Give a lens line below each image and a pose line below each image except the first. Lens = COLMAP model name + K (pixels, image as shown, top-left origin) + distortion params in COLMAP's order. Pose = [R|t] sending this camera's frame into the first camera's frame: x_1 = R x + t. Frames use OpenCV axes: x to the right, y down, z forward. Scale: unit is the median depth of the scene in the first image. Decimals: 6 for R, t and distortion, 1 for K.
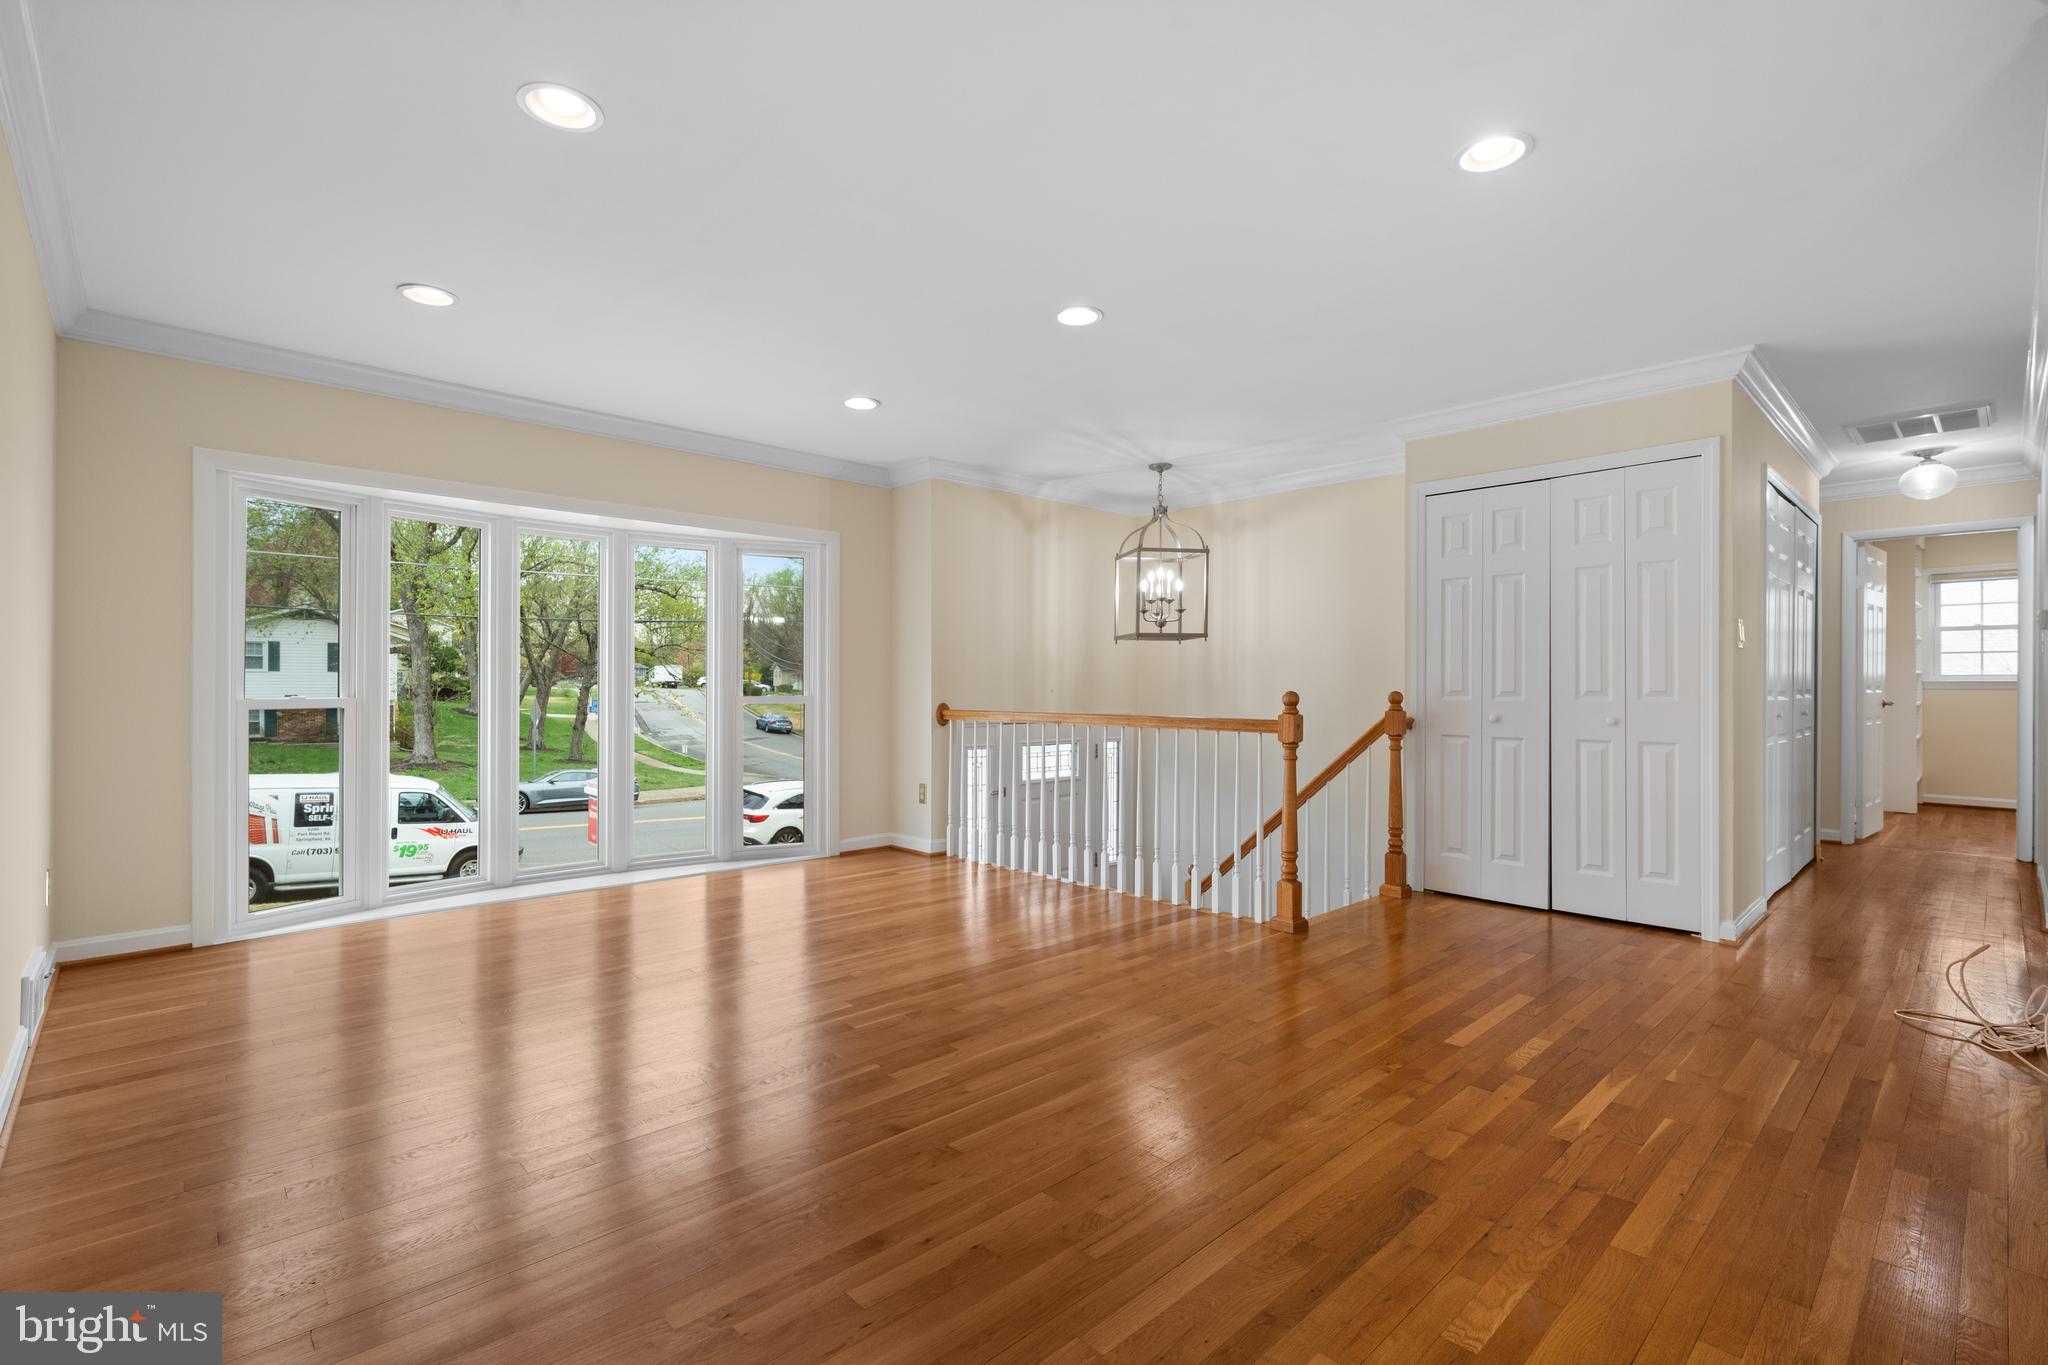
lens RADIAL K [[911.0, 0, 1002.1], [0, 911.0, 684.9], [0, 0, 1]] dist [0.004070, -0.000168]
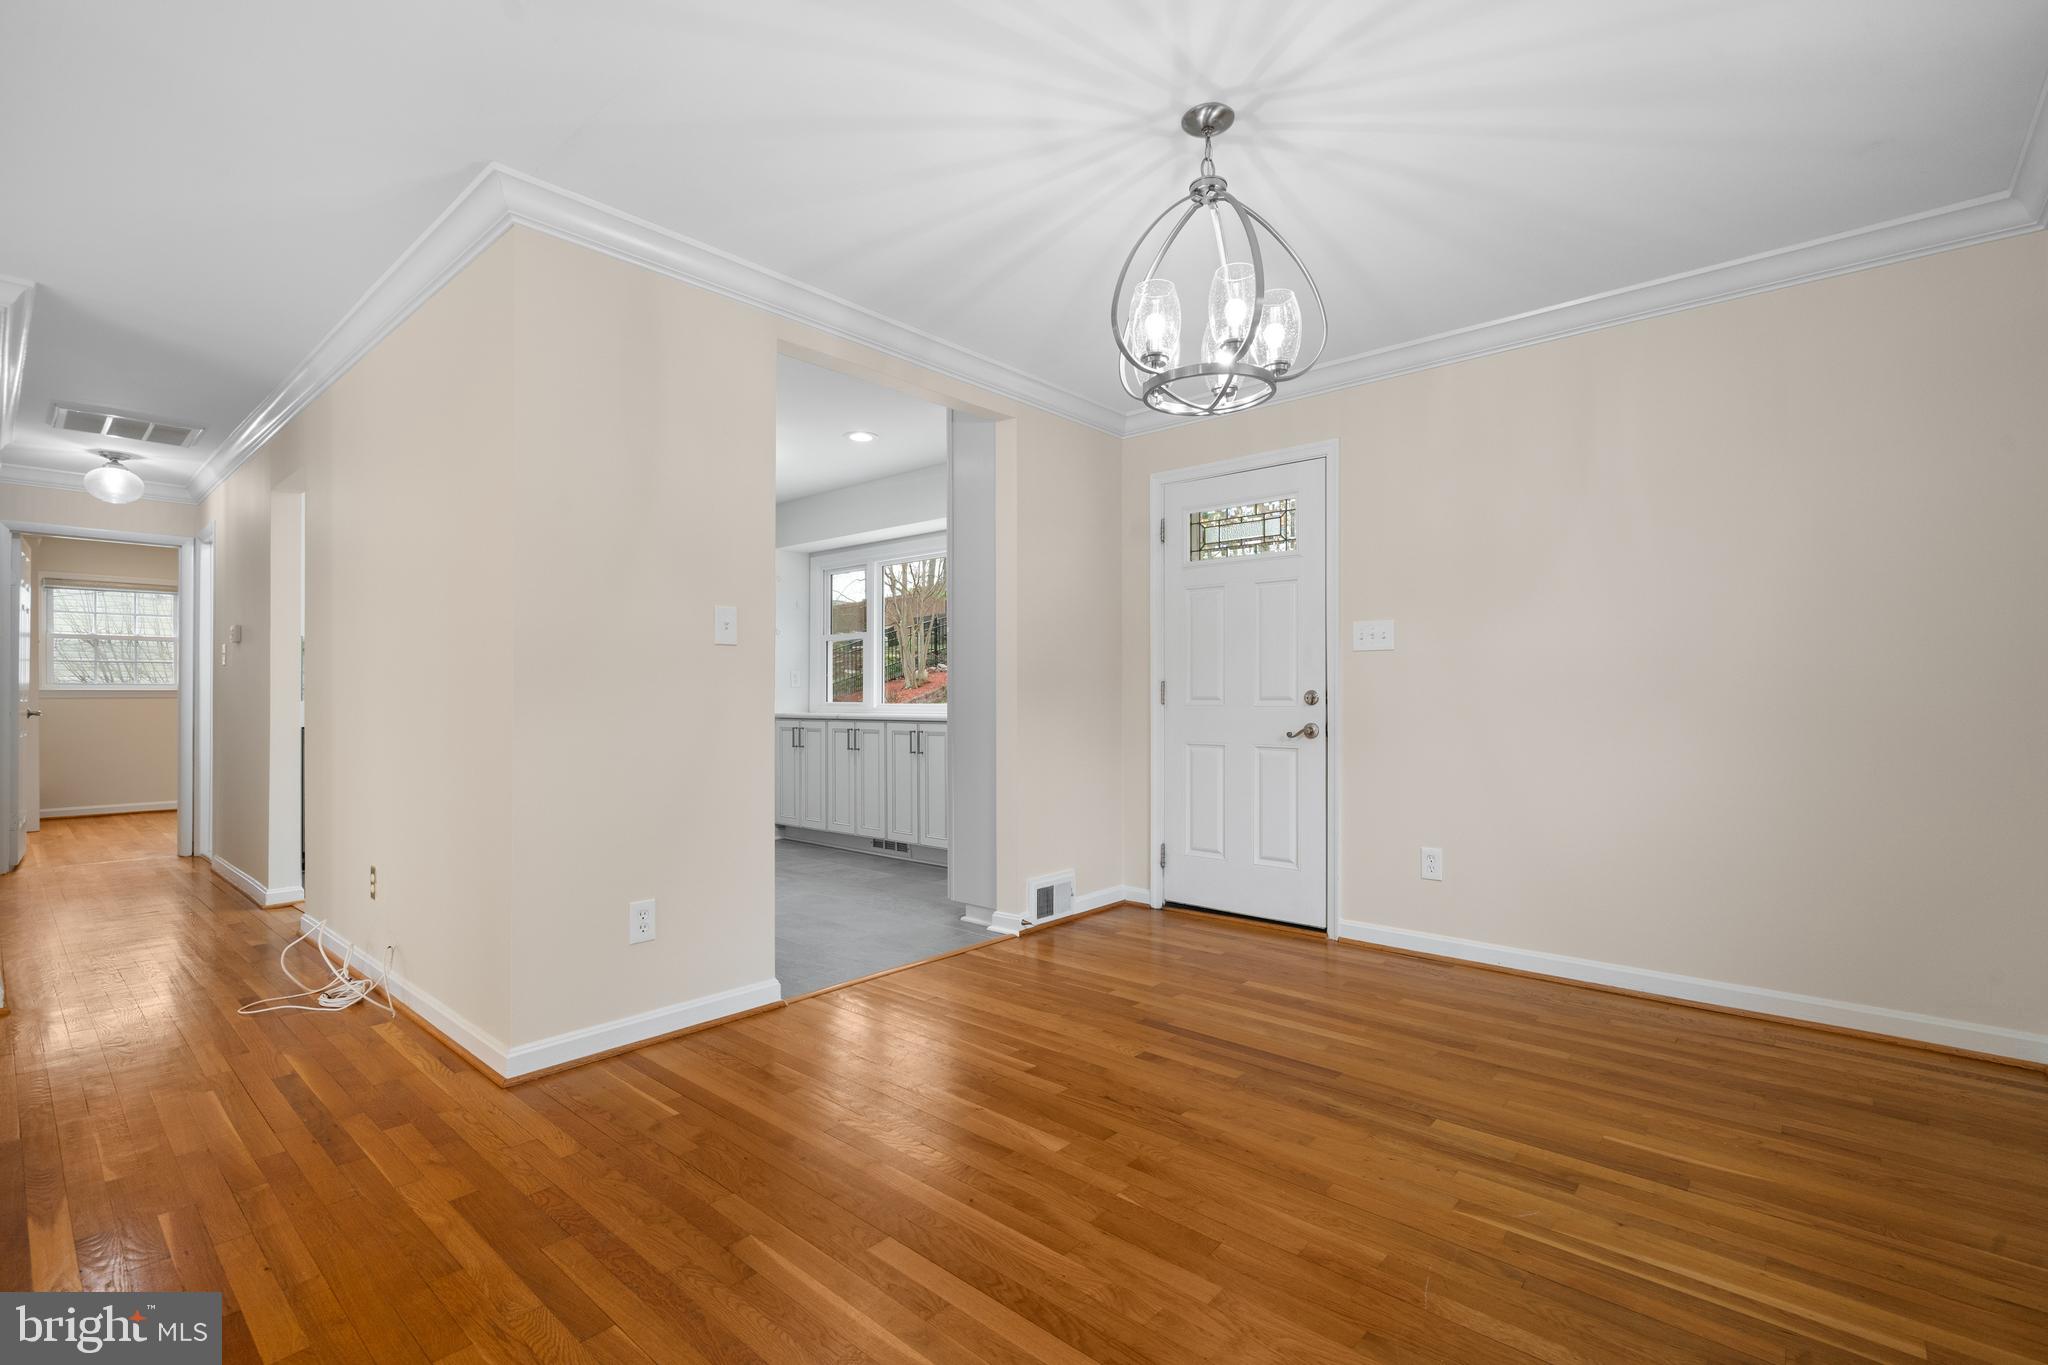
lens RADIAL K [[924.1, 0, 1025.5], [0, 924.1, 684.2], [0, 0, 1]] dist [0.001485, 0.000497]
pose [[-0.109764, 0.011947, 0.993886, -0.088427], [0.001370, 0.999929, -0.011868, 0.004791], [-0.993957, 0.000059, -0.109773, 0.152701]]
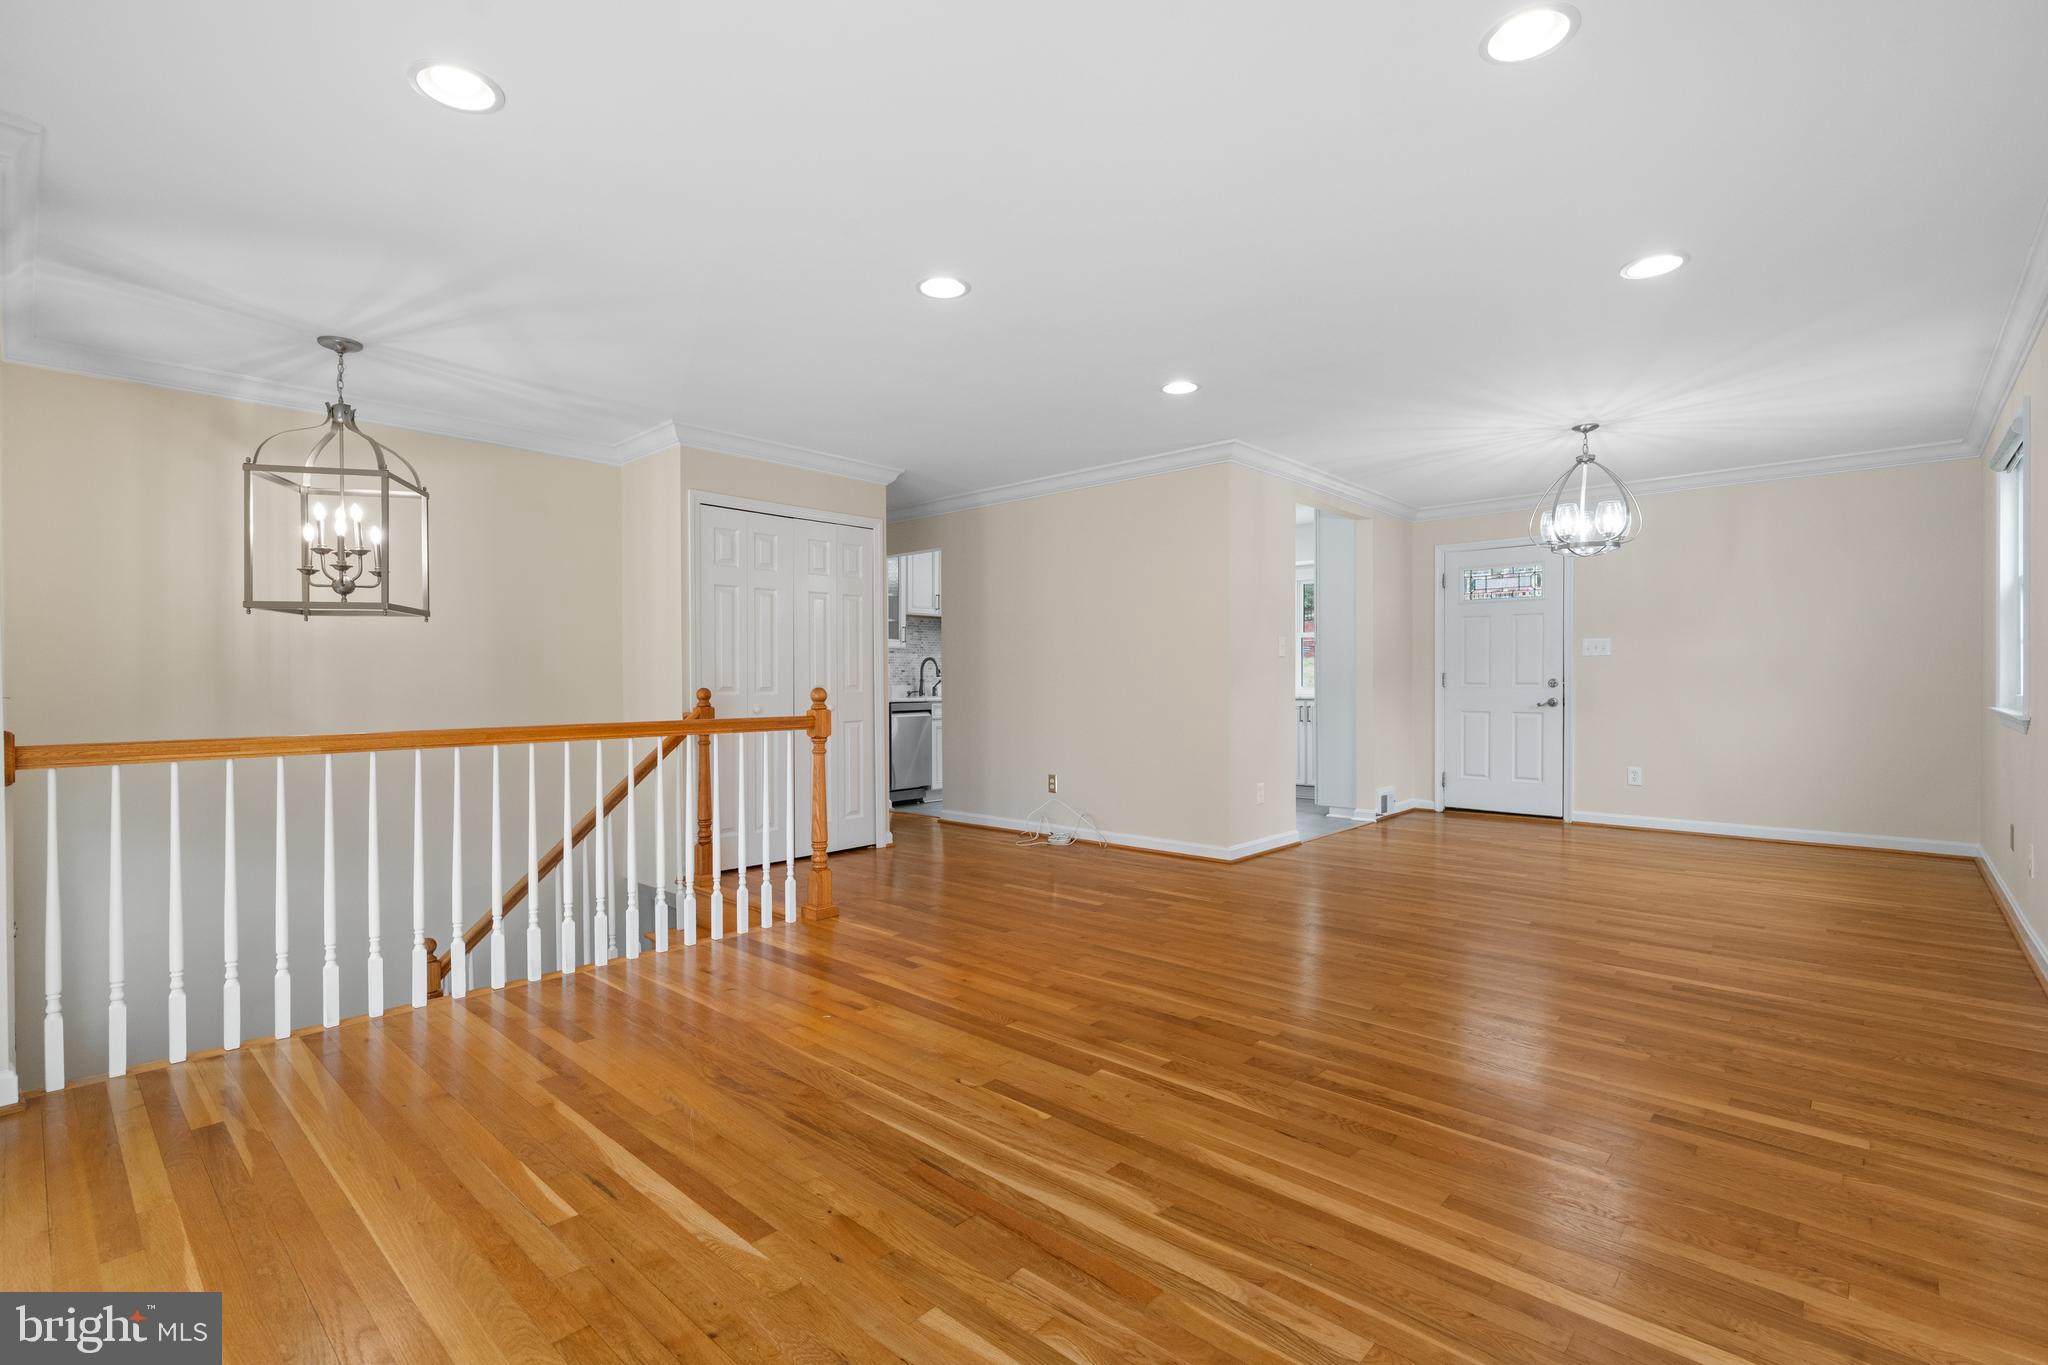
lens RADIAL K [[911.0, 0, 1002.1], [0, 911.0, 684.9], [0, 0, 1]] dist [0.004070, -0.000168]
pose [[-0.068545, -0.003778, 0.997641, -0.683925], [0.004617, 0.999981, 0.004104, 0.000428], [-0.997637, 0.004887, -0.068526, 0.804110]]
